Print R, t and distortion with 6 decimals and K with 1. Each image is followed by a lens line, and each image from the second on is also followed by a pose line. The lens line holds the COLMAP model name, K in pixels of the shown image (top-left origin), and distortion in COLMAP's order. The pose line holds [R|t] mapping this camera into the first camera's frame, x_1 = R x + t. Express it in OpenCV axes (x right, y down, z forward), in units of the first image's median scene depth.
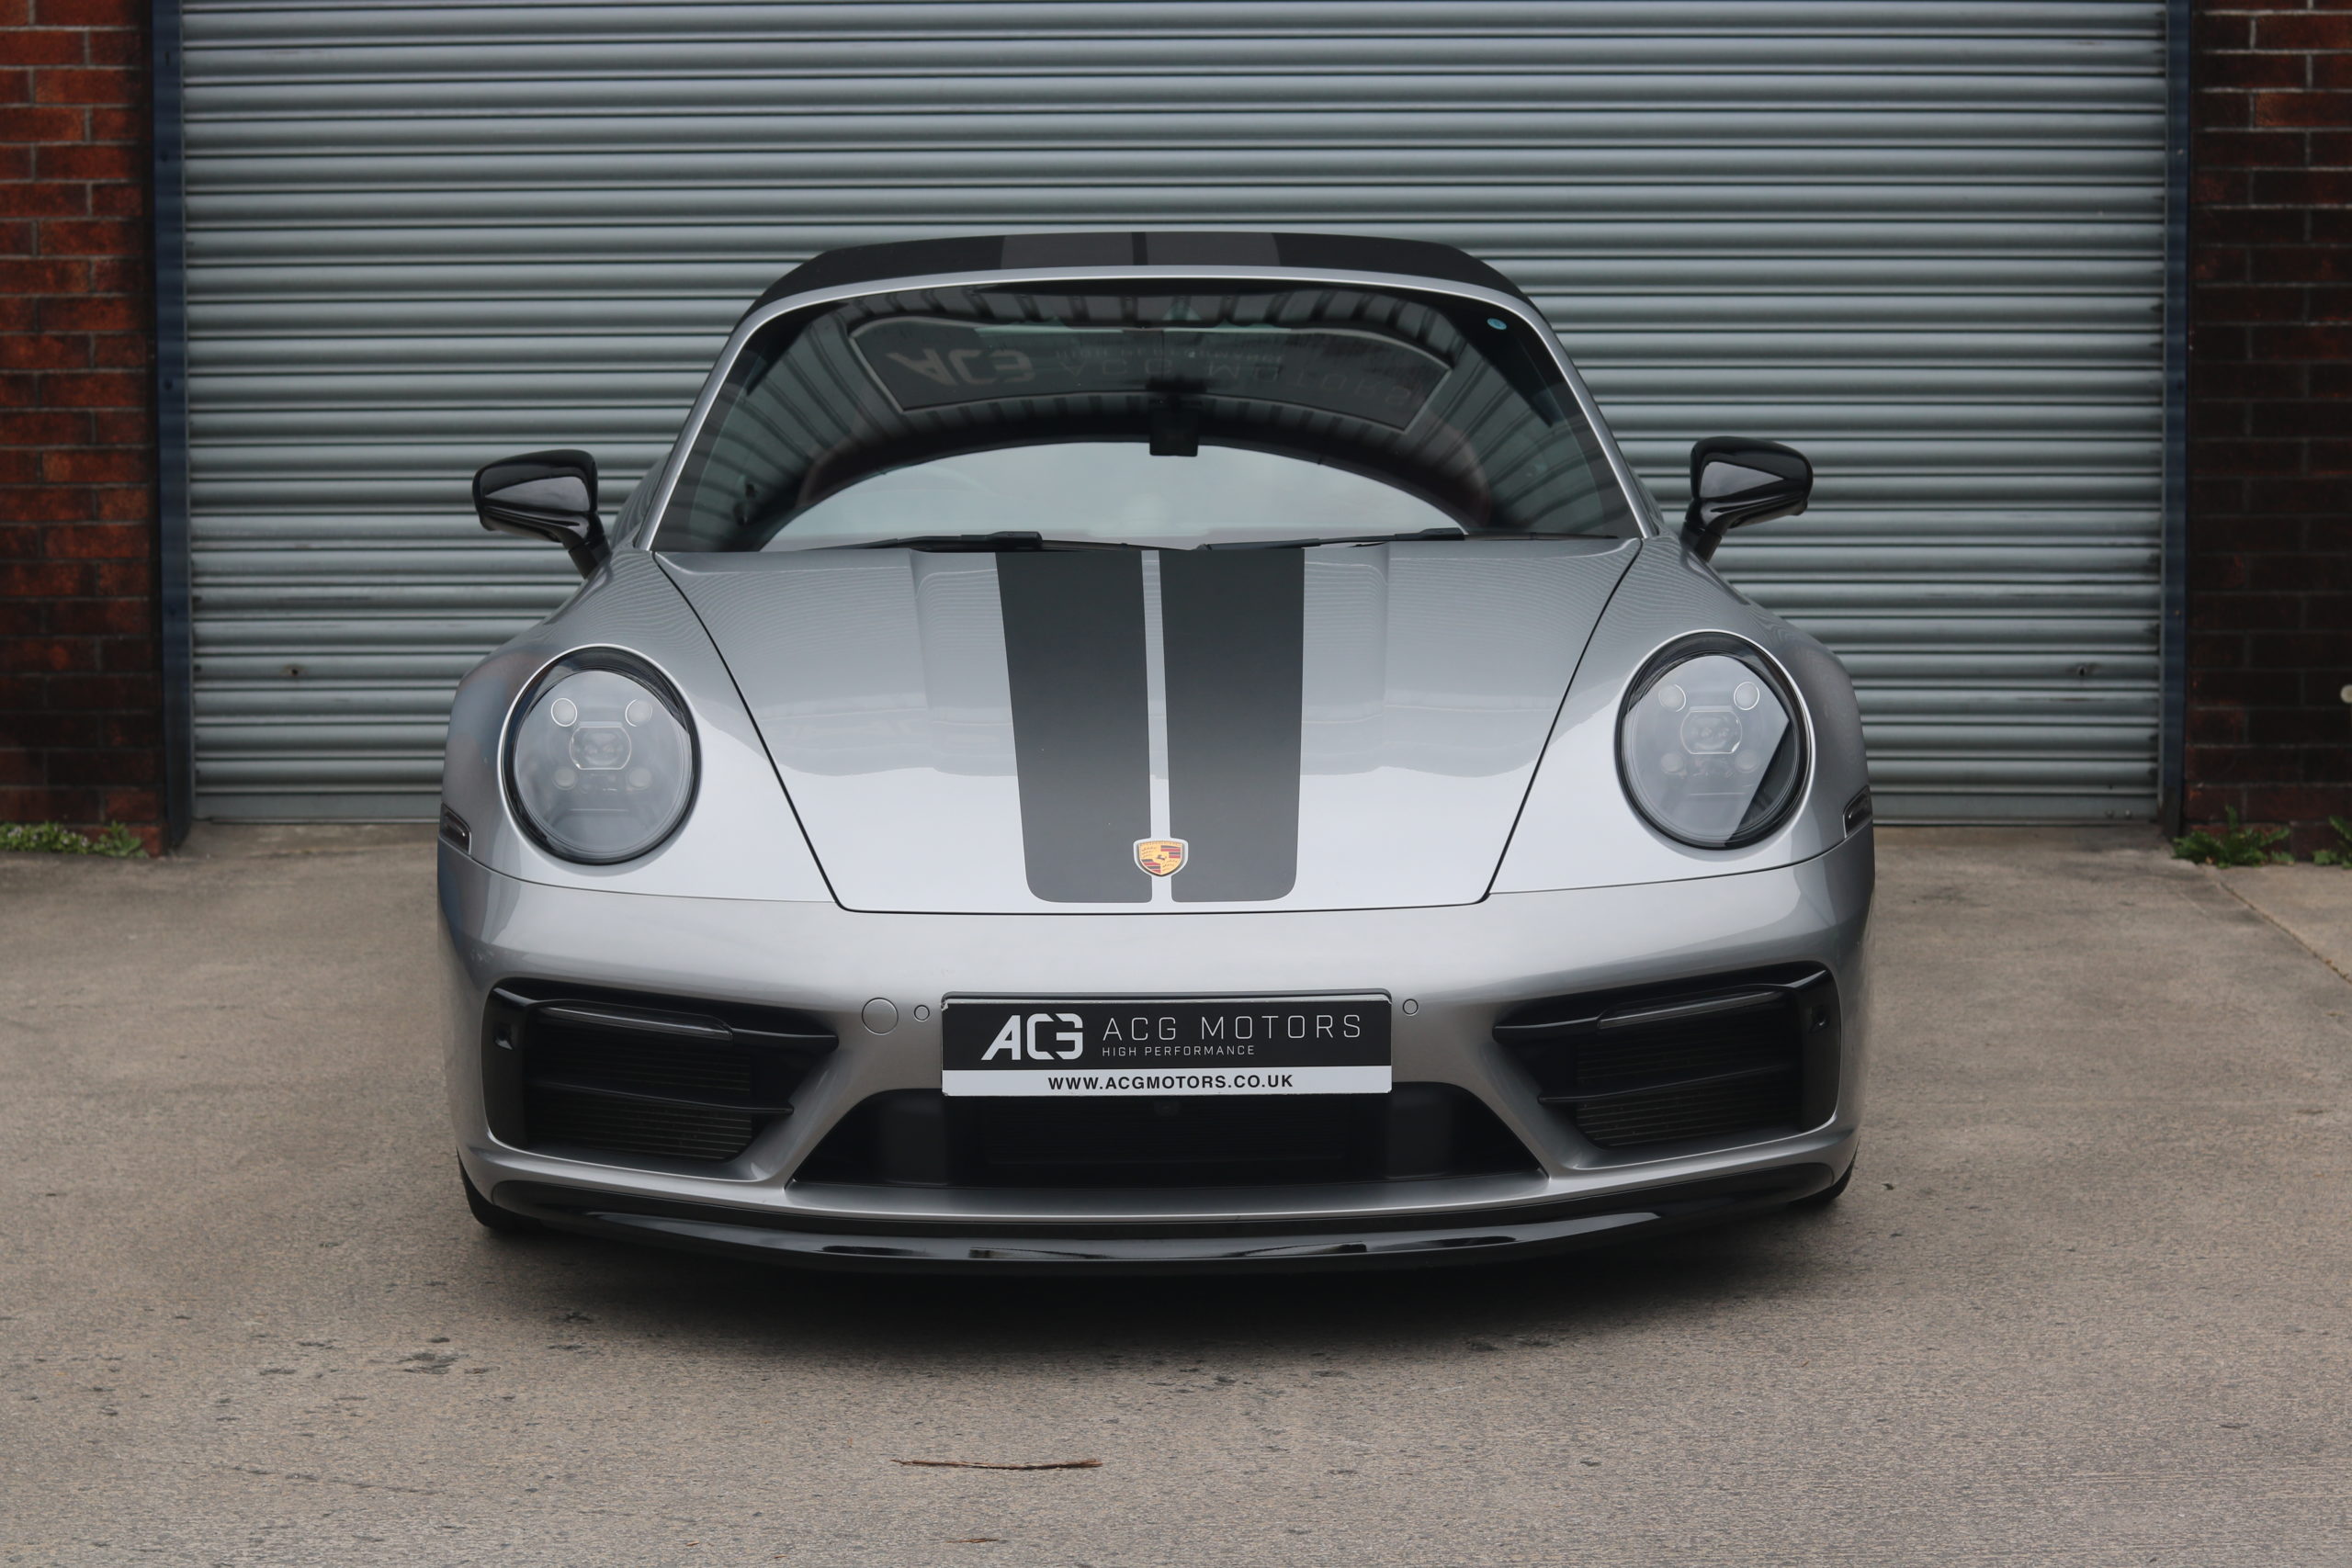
lens RADIAL K [[5513.3, 0, 1185.0], [0, 5513.3, 780.7], [0, 0, 1]] dist [-0.100758, 0.000000]
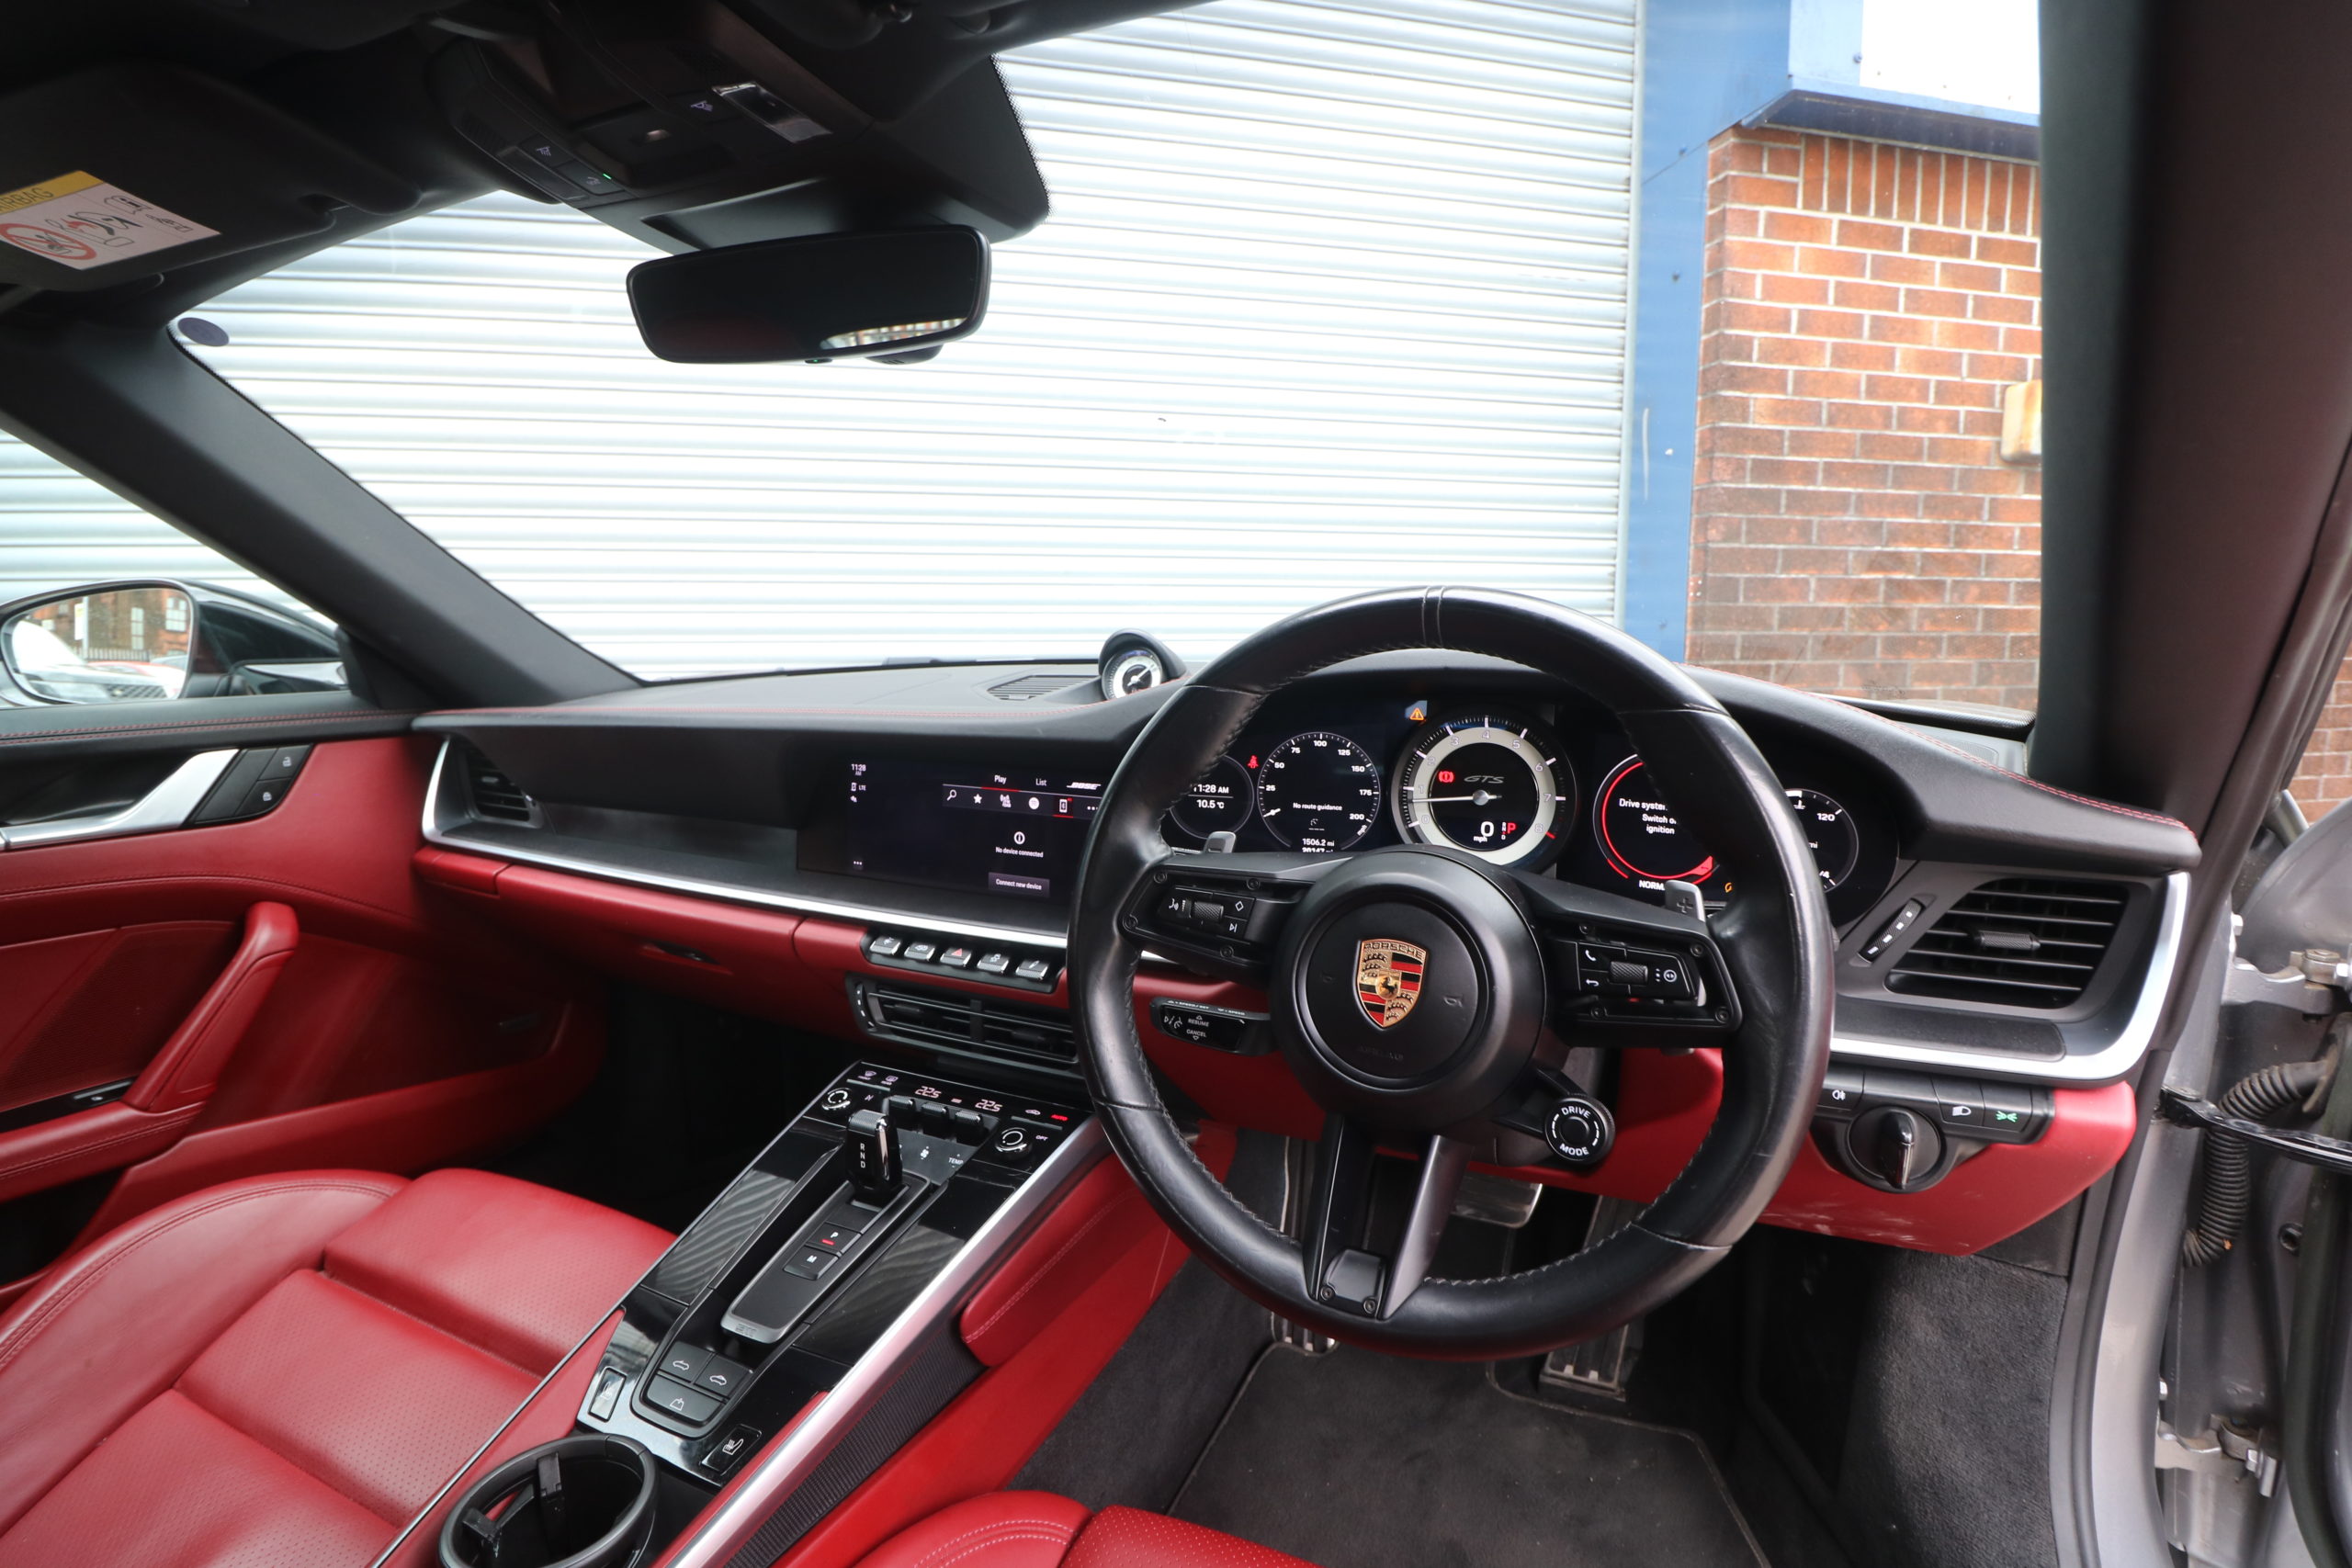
lens RADIAL K [[1091.7, 0, 1179.9], [0, 1091.7, 786.5], [0, 0, 1]] dist [-0.004031, -0.002926]
pose [[0.967756, -0.029734, 0.250128, -0.007374], [0.022671, 0.999260, 0.031072, -0.051322], [-0.250866, -0.024400, 0.967714, 0.921980]]
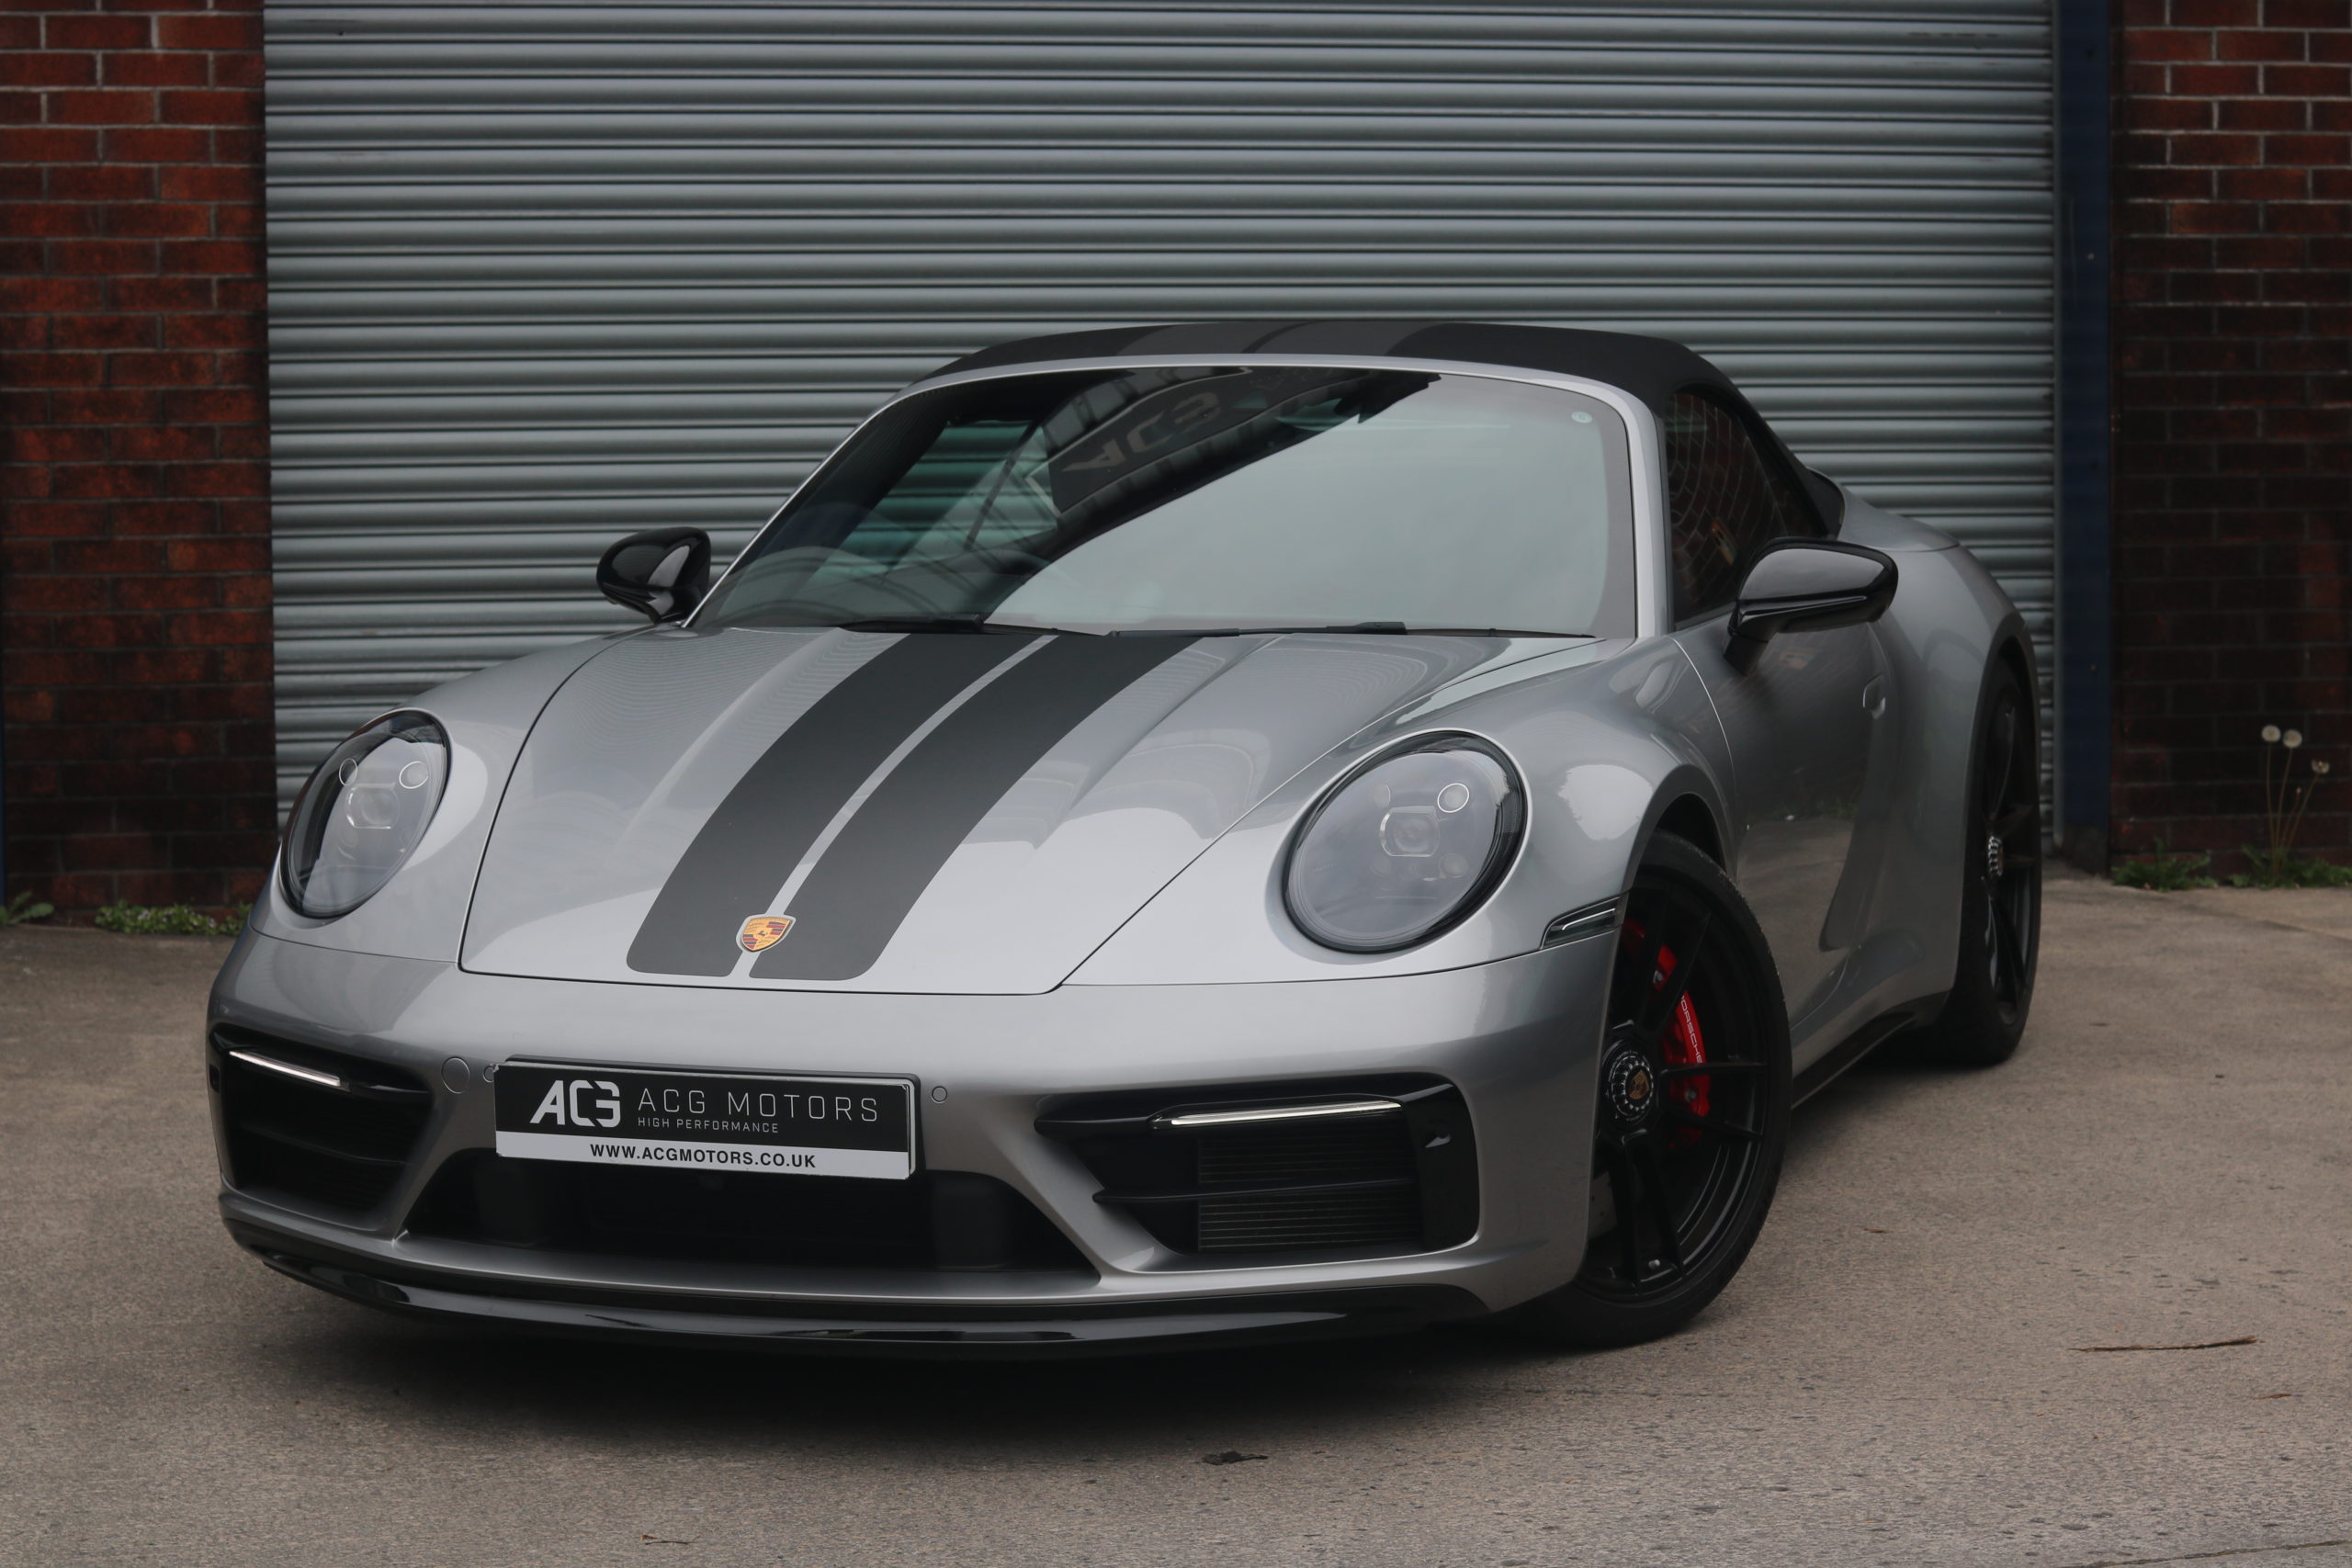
lens RADIAL K [[5513.3, 0, 1178.6], [0, 5513.3, 785.6], [0, 0, 1]] dist [-0.100758, 0.000000]
pose [[0.965657, -0.020964, 0.258975, -0.350552], [0.028554, 0.999265, -0.025580, 0.020339], [-0.258248, 0.032096, 0.965545, -0.038632]]
